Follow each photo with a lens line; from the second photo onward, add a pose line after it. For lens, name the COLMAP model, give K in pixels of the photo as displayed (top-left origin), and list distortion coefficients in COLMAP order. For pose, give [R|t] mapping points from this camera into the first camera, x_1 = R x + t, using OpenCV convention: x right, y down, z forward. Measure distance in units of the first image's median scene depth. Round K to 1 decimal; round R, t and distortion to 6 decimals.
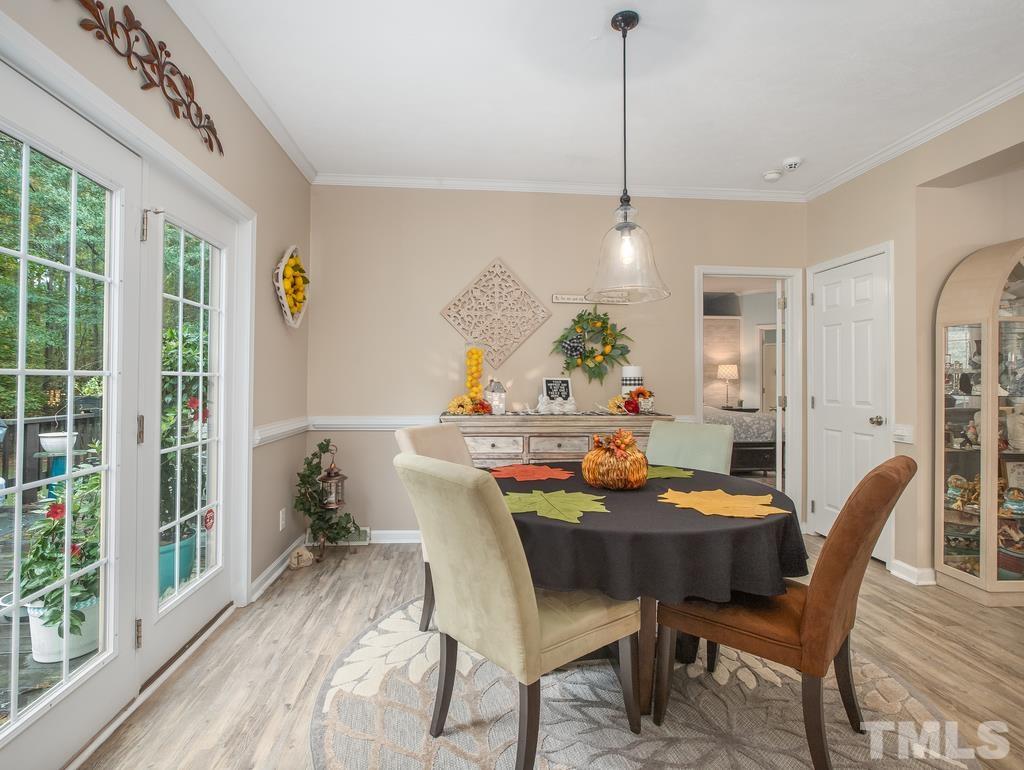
lens RADIAL K [[529.7, 0, 510.9], [0, 529.7, 380.4], [0, 0, 1]] dist [-0.025725, 0.001333]
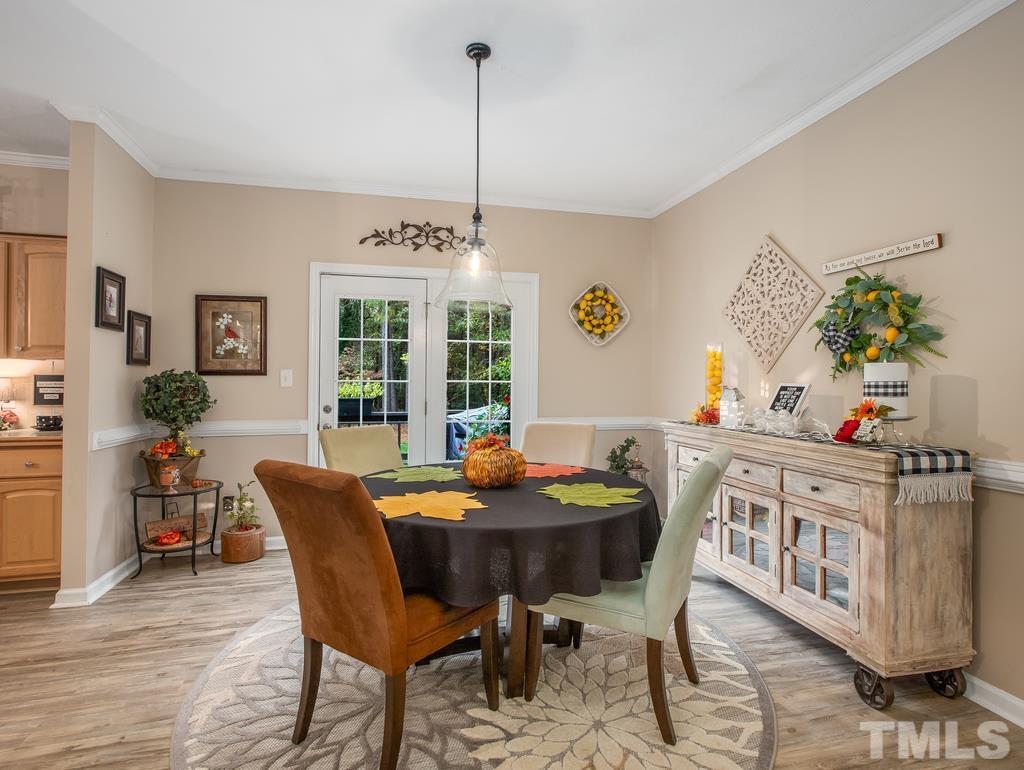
lens RADIAL K [[520.1, 0, 508.0], [0, 520.1, 387.5], [0, 0, 1]] dist [-0.061865, 0.040526]
pose [[0.152318, 0.005332, -0.988317, 0.766020], [-0.006217, 0.999971, 0.004437, -0.000265], [0.988312, 0.005469, 0.152347, 0.545530]]
